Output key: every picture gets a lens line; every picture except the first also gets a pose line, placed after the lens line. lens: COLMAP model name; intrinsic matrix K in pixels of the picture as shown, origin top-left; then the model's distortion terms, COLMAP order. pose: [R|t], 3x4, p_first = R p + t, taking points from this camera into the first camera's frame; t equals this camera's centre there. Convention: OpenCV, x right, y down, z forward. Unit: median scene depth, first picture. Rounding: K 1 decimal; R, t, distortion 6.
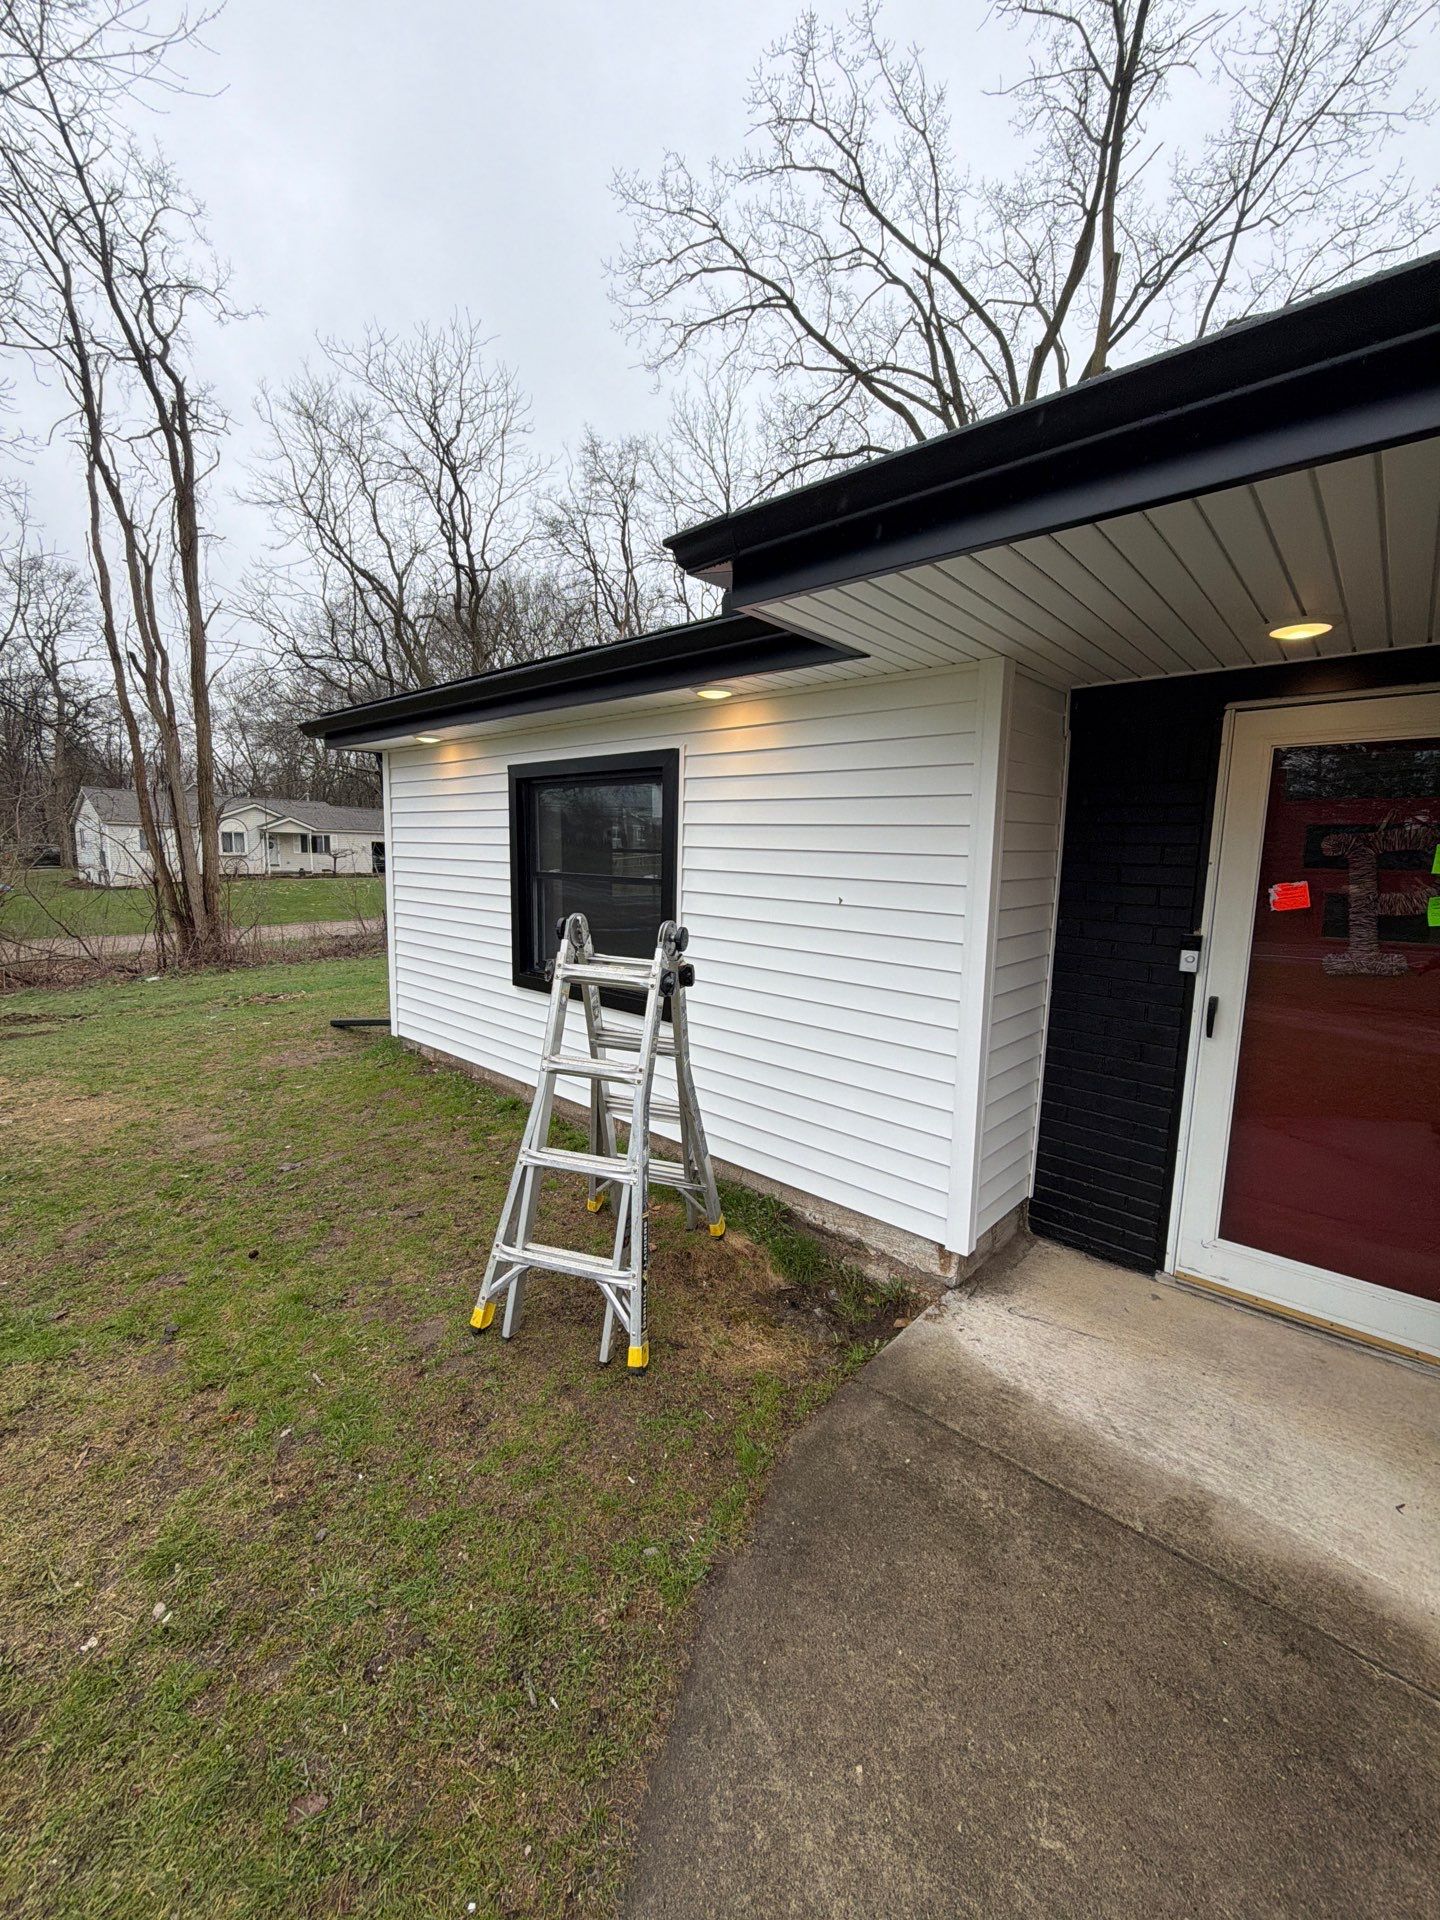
lens RADIAL K [[758.4, 0, 728.6], [0, 758.4, 962.5], [0, 0, 1]] dist [-0.001132, -0.000060]
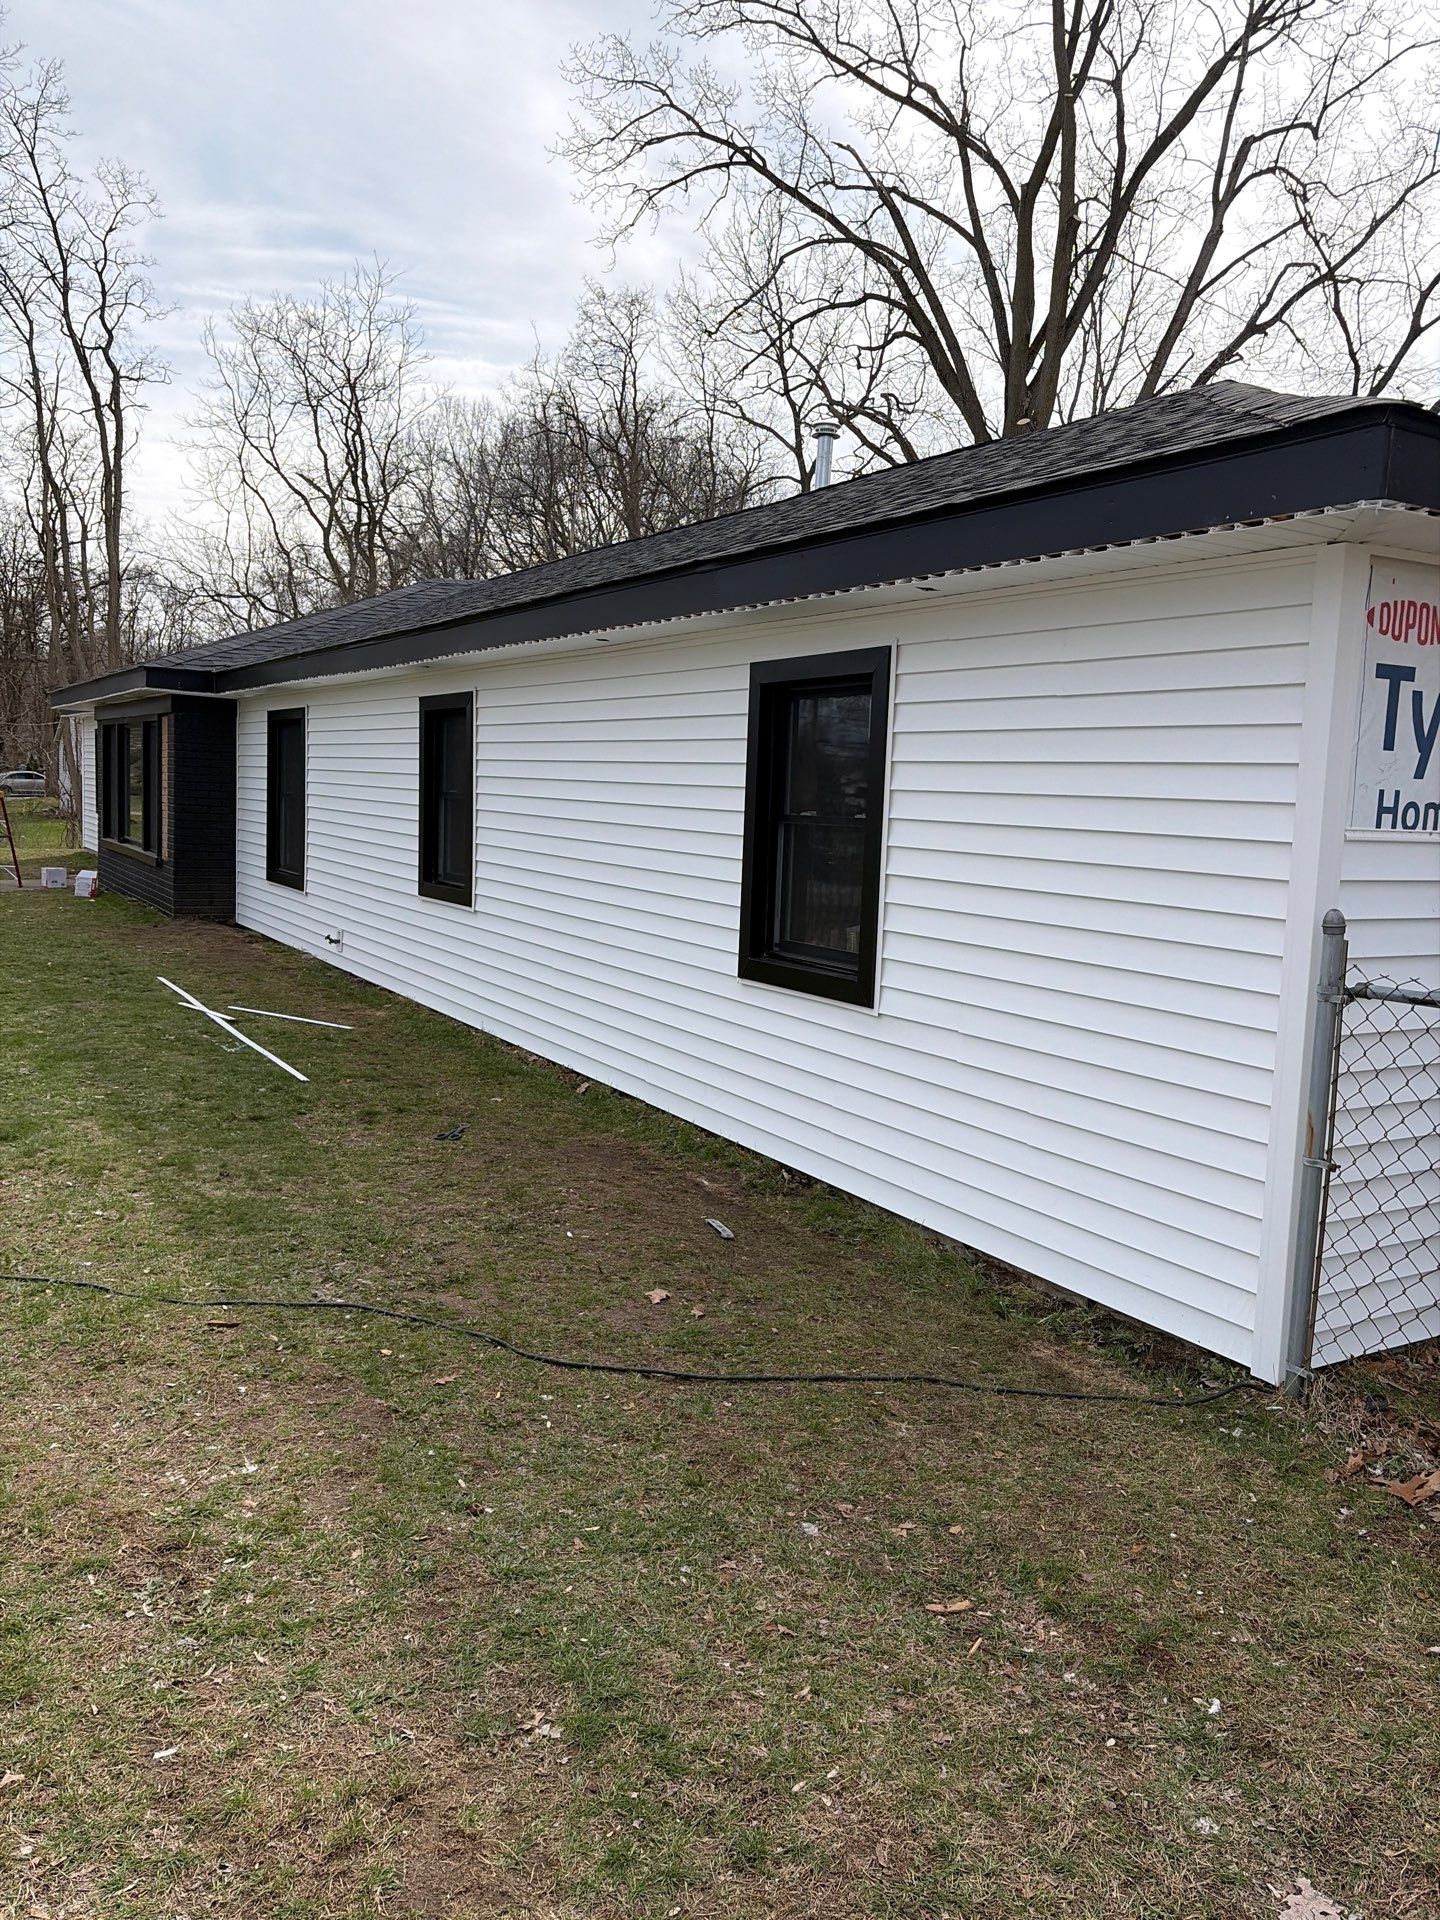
lens RADIAL K [[1406.1, 0, 720.0], [0, 1406.1, 960.0], [0, 0, 1]] dist [-0.005477, -0.005425]
pose [[0.961791, 0.035274, -0.271504, 0.512731], [-0.047928, 0.998045, -0.040118, 0.107916], [0.269558, 0.051598, 0.961601, -0.502610]]
